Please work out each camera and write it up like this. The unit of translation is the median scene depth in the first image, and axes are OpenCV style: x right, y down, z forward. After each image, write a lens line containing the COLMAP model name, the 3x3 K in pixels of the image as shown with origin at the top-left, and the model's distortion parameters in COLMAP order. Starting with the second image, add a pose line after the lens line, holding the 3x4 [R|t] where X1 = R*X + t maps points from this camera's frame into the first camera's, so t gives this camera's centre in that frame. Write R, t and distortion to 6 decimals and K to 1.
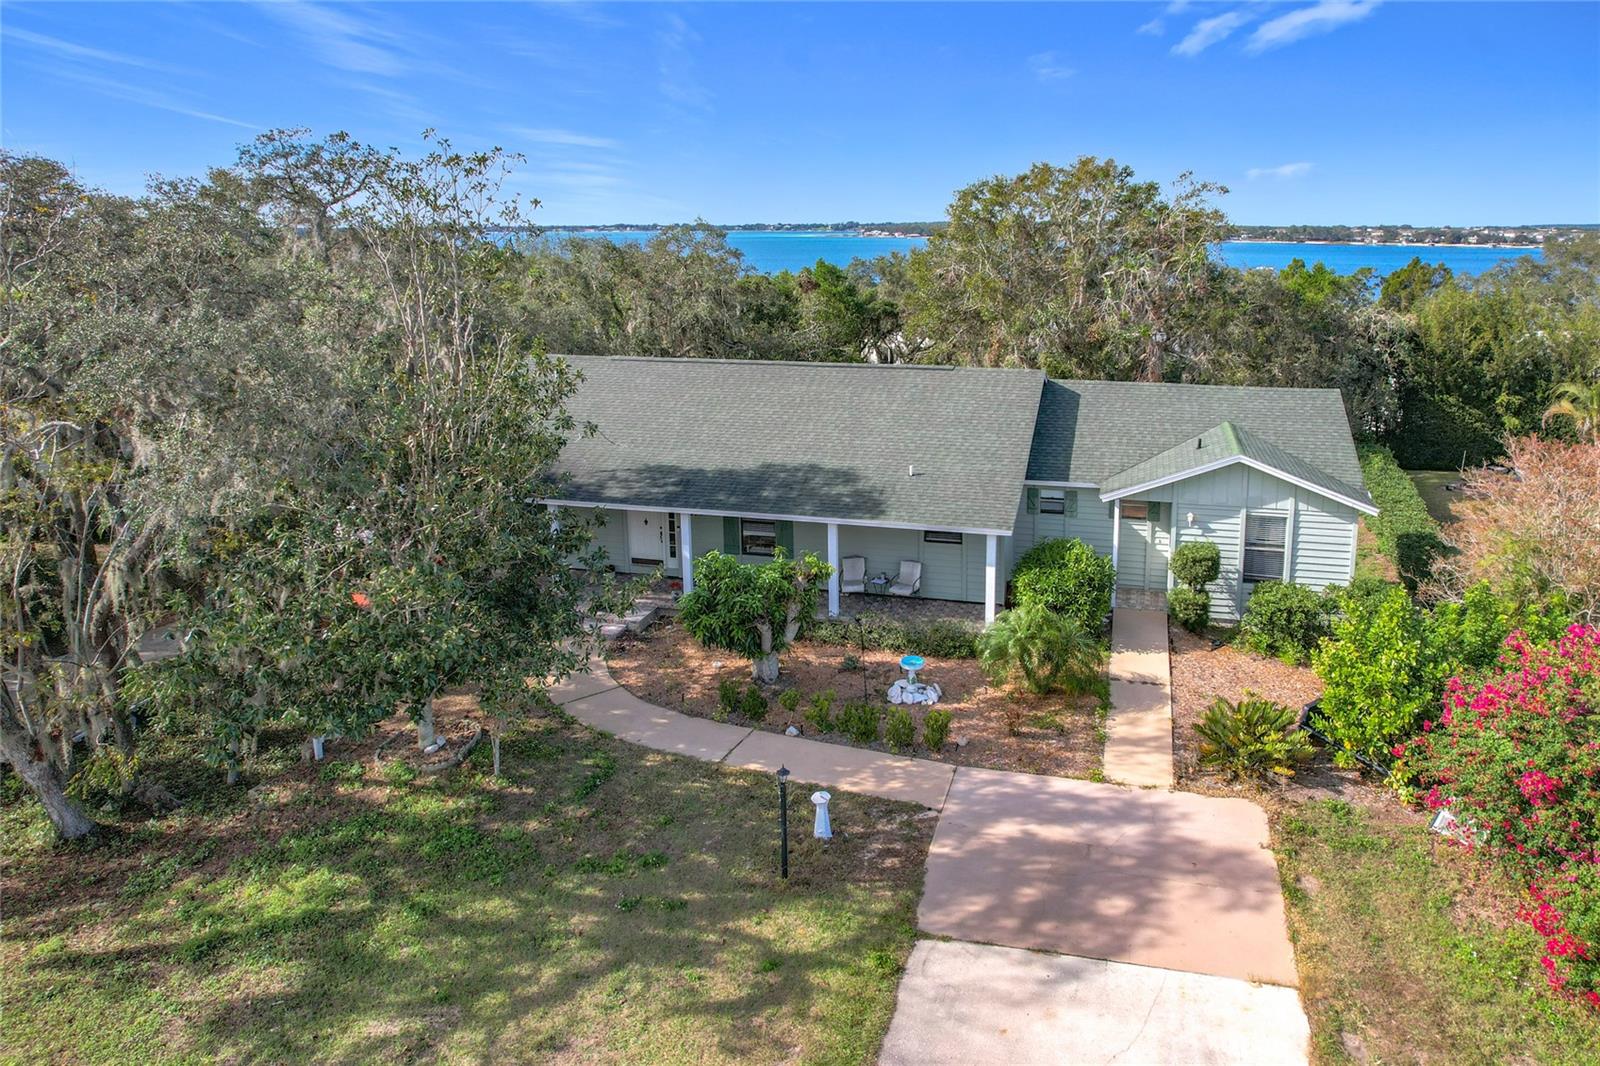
lens RADIAL K [[1045.6, 0, 872.7], [0, 1045.6, 453.5], [0, 0, 1]] dist [-0.059691, 0.037096]
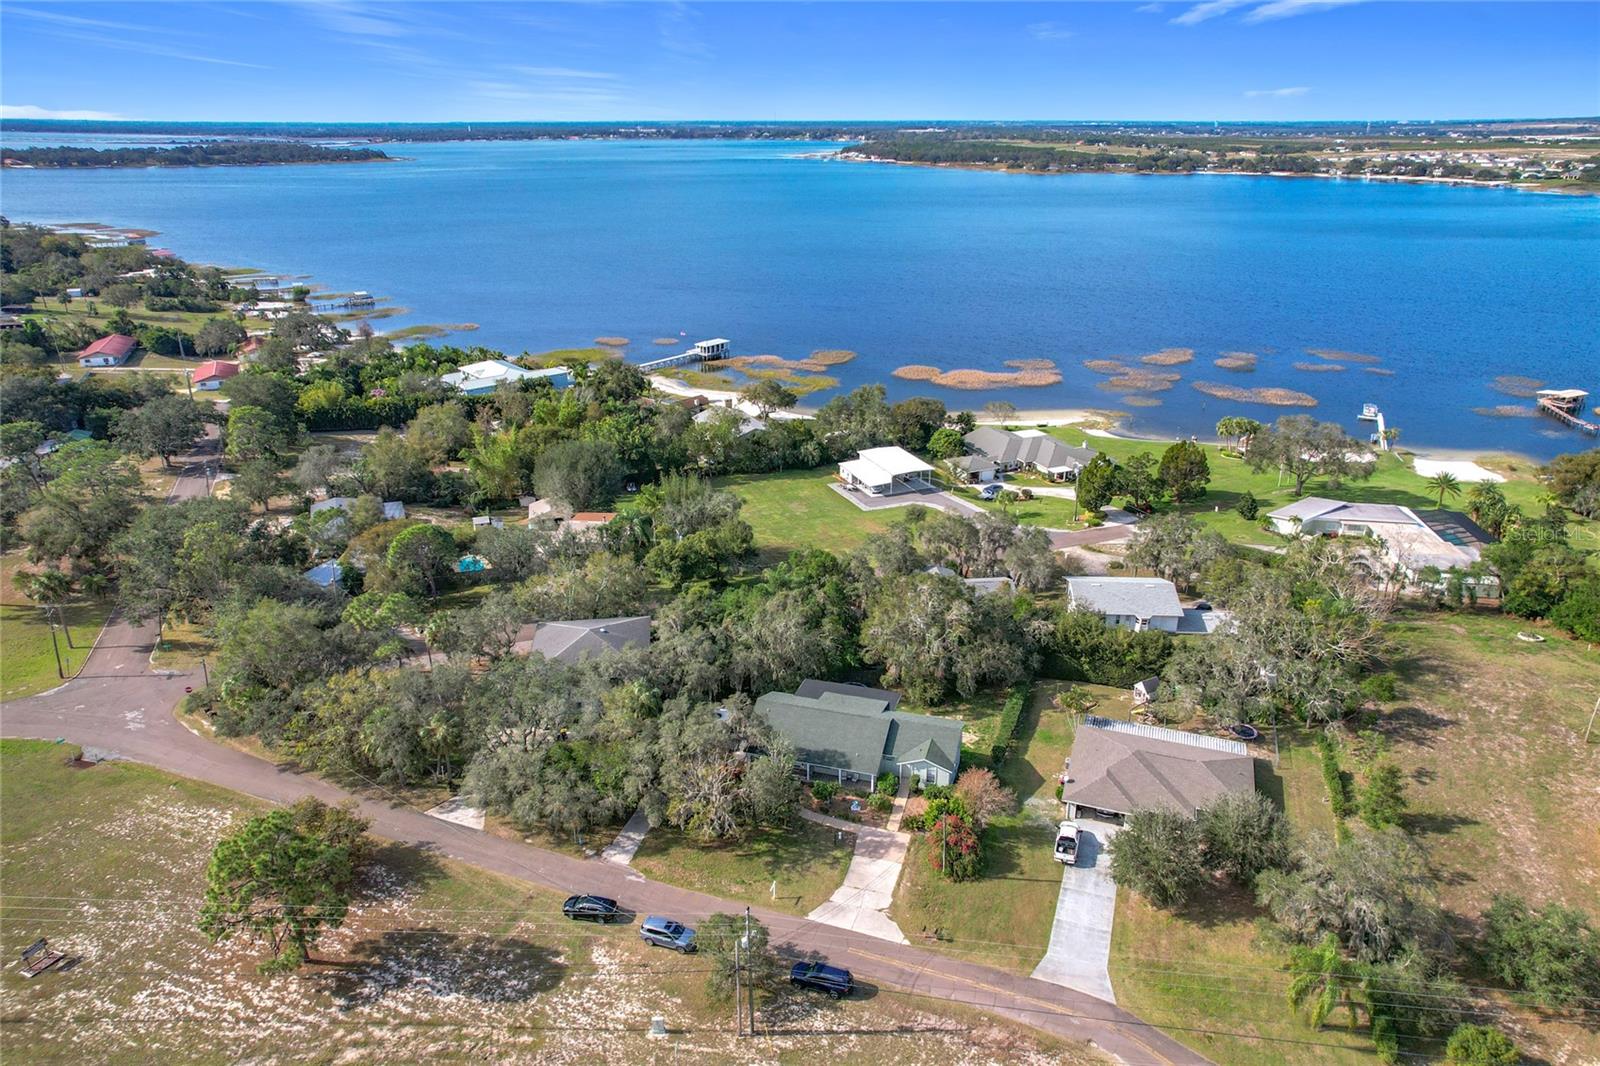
lens RADIAL K [[983.9, 0, 800.0], [0, 983.9, 533.0], [0, 0, 1]] dist [-0.017287, 0.000686]
pose [[0.998882, 0.013819, -0.045199, -0.045280], [-0.005481, 0.983717, 0.179640, -2.432364], [0.046946, -0.179191, 0.982694, -4.380511]]
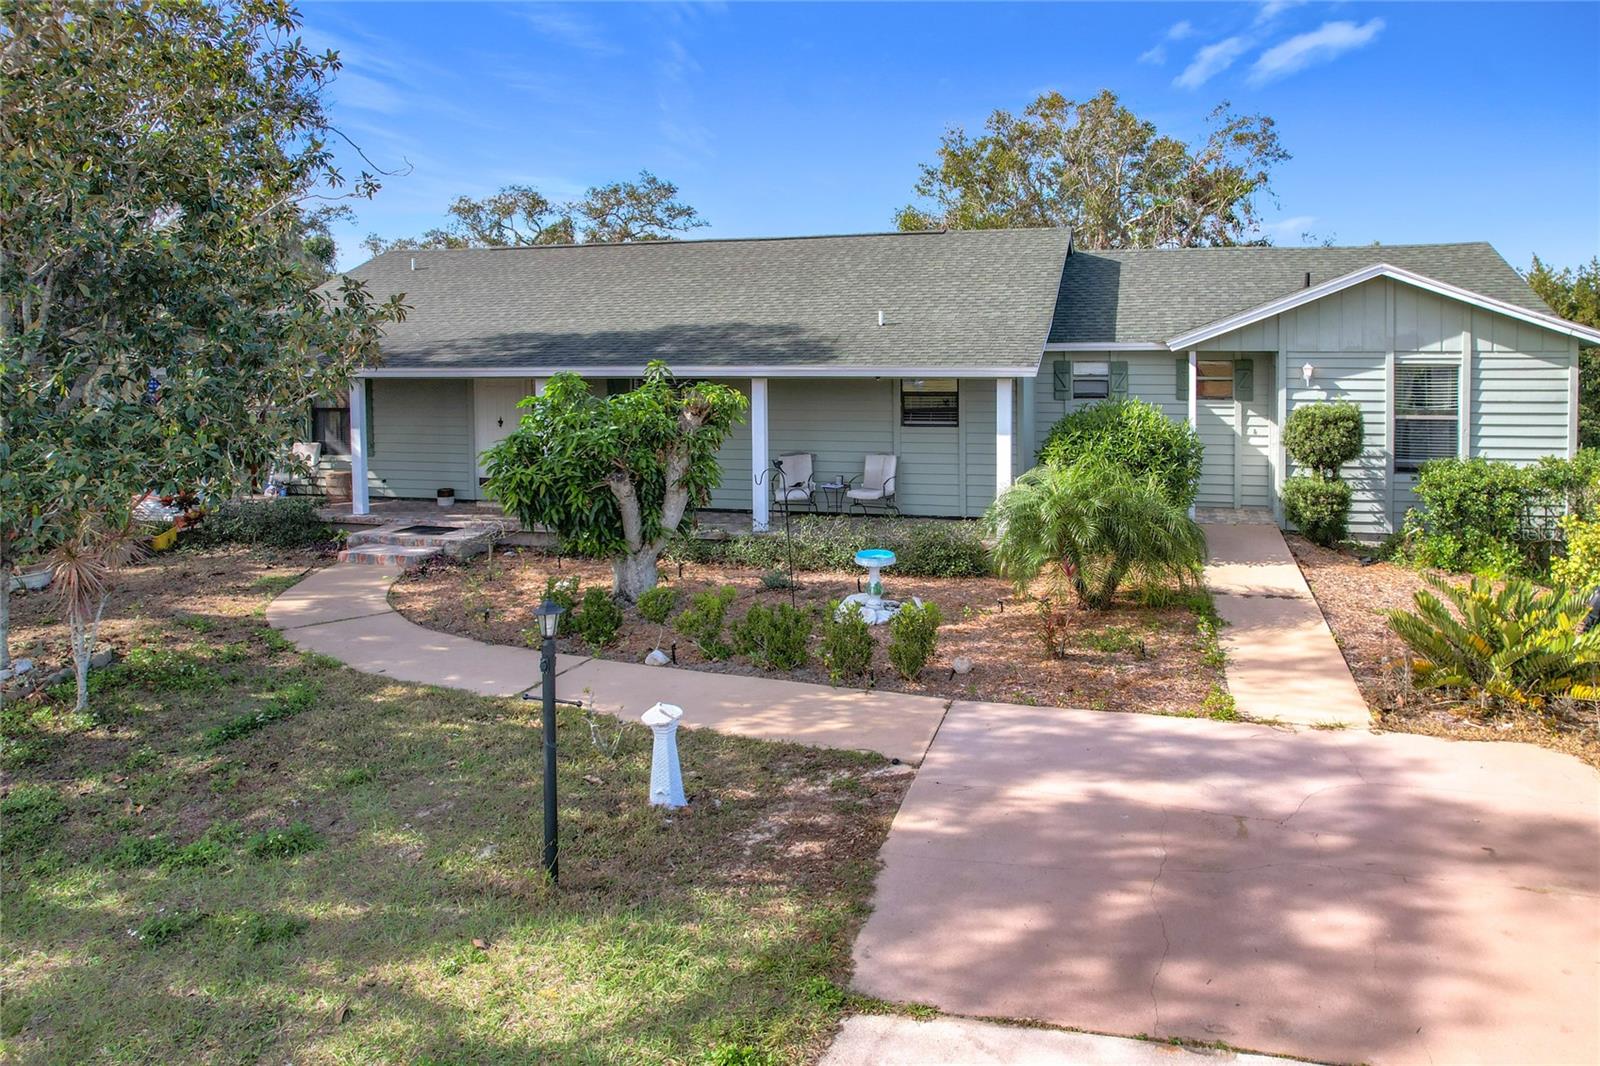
lens RADIAL K [[1067.5, 0, 863.8], [0, 1067.5, 409.9], [0, 0, 1]] dist [-0.038632, -0.004000]
pose [[0.999975, -0.003572, -0.006079, 0.041674], [0.002653, 0.989442, -0.144906, 0.243289], [0.006533, 0.144886, 0.989427, 0.462587]]
